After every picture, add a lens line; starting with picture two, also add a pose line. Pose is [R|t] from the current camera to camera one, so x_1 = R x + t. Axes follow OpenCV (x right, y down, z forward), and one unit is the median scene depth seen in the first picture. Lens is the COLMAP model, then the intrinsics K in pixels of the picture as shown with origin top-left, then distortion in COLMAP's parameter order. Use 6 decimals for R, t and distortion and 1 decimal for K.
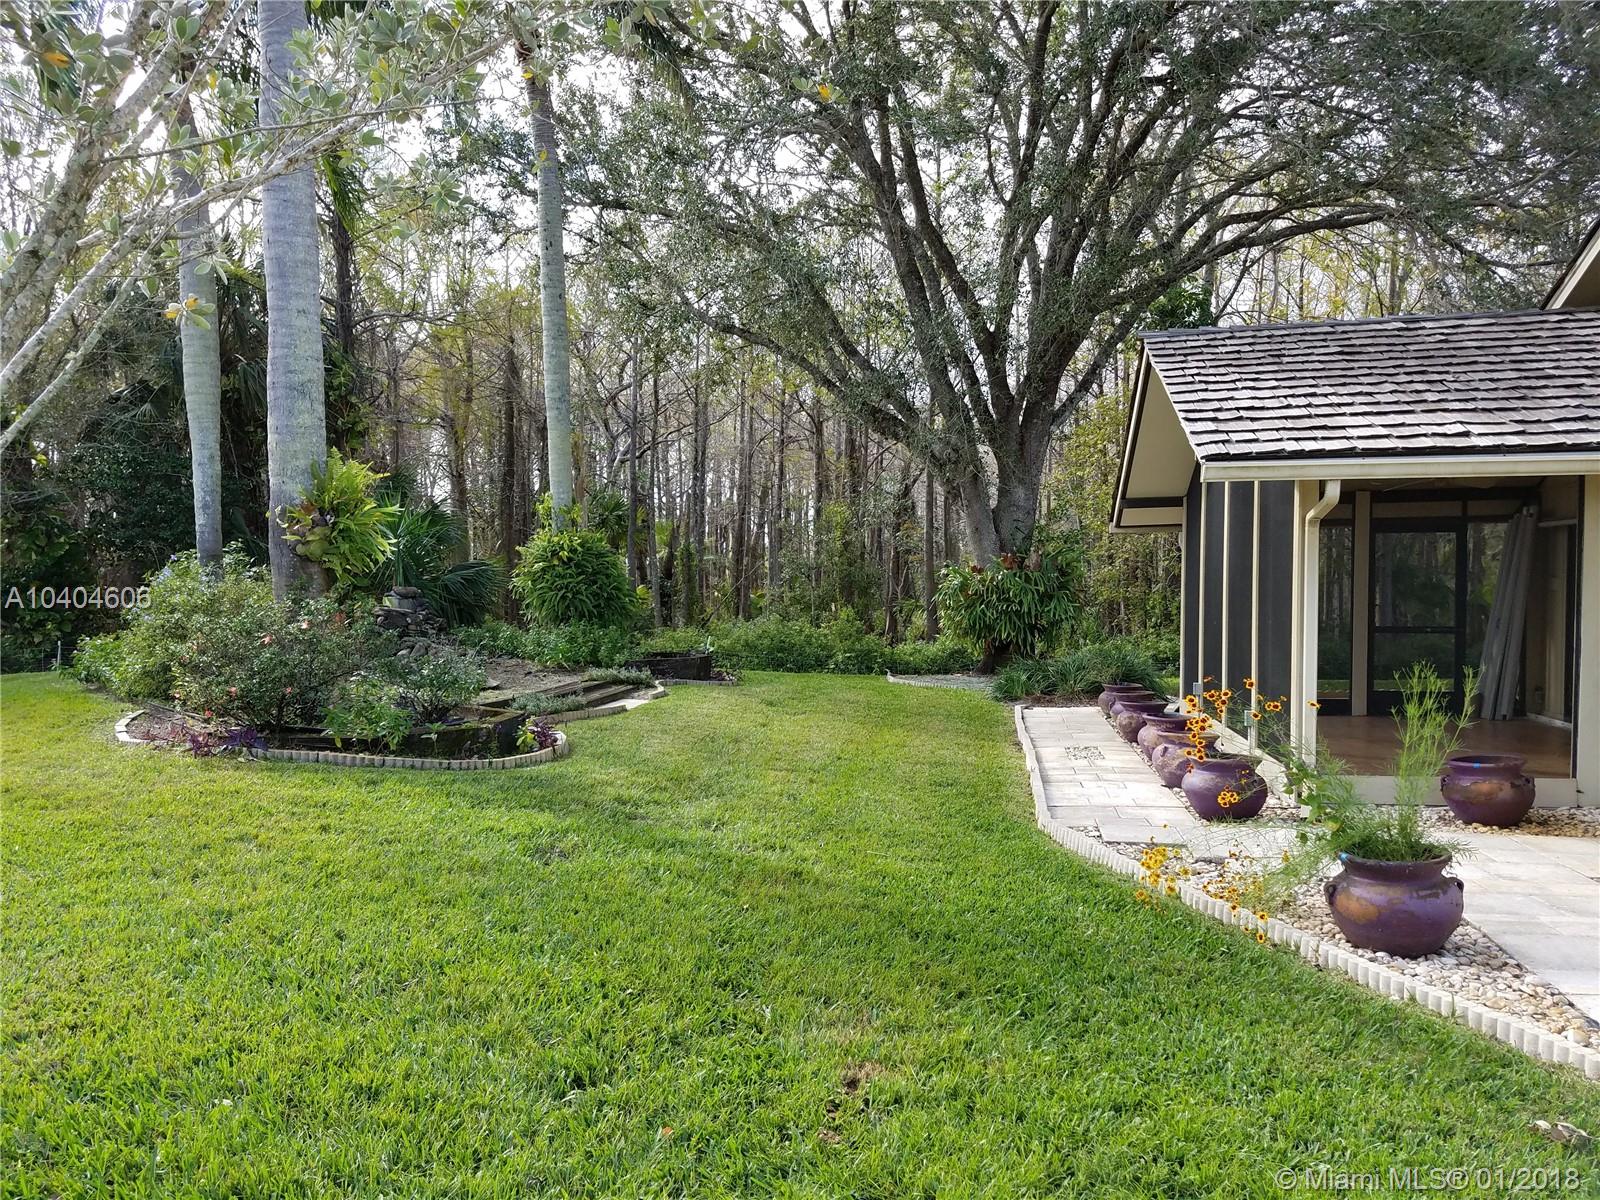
lens RADIAL K [[1195.6, 0, 803.2], [0, 1195.6, 630.7], [0, 0, 1]] dist [0.126660, -0.178614]
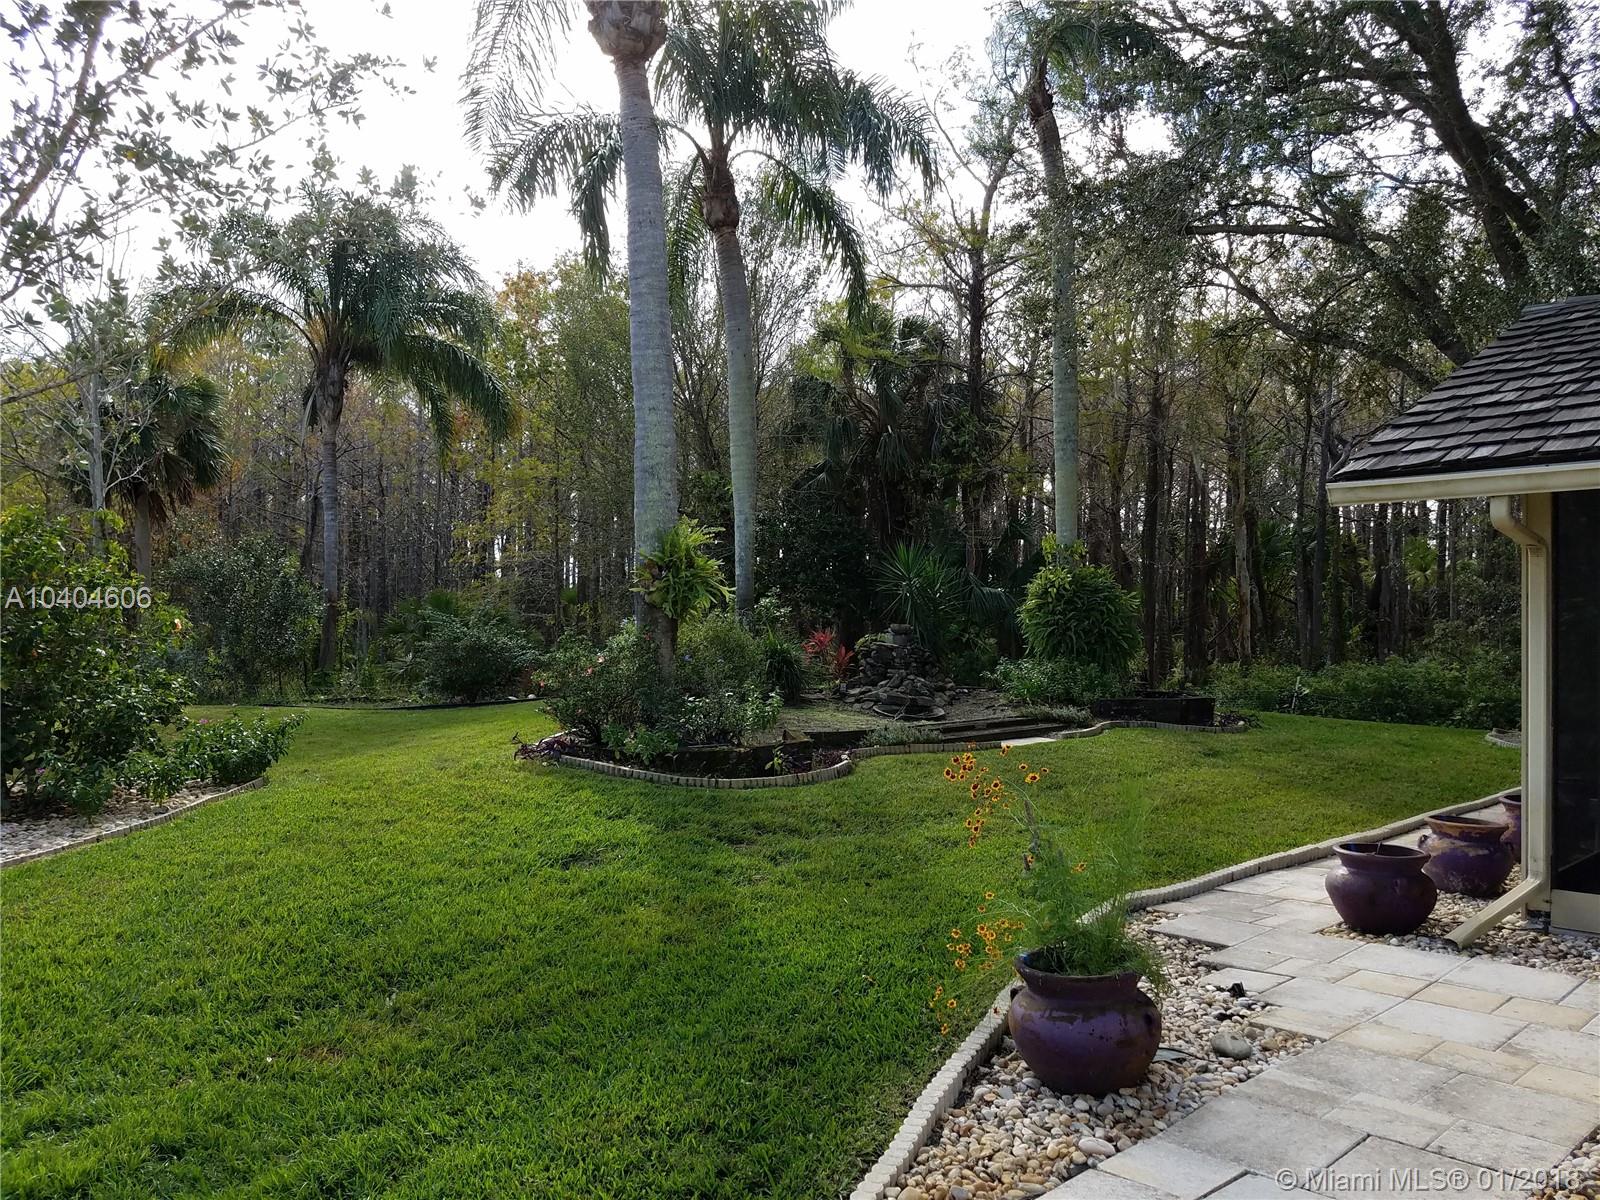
lens RADIAL K [[1195.6, 0, 803.2], [0, 1195.6, 630.7], [0, 0, 1]] dist [0.126660, -0.178614]
pose [[0.791589, 0.006995, -0.611014, 0.517132], [-0.022021, 0.999612, -0.017085, -0.017909], [0.610657, 0.026980, 0.791435, 0.132930]]
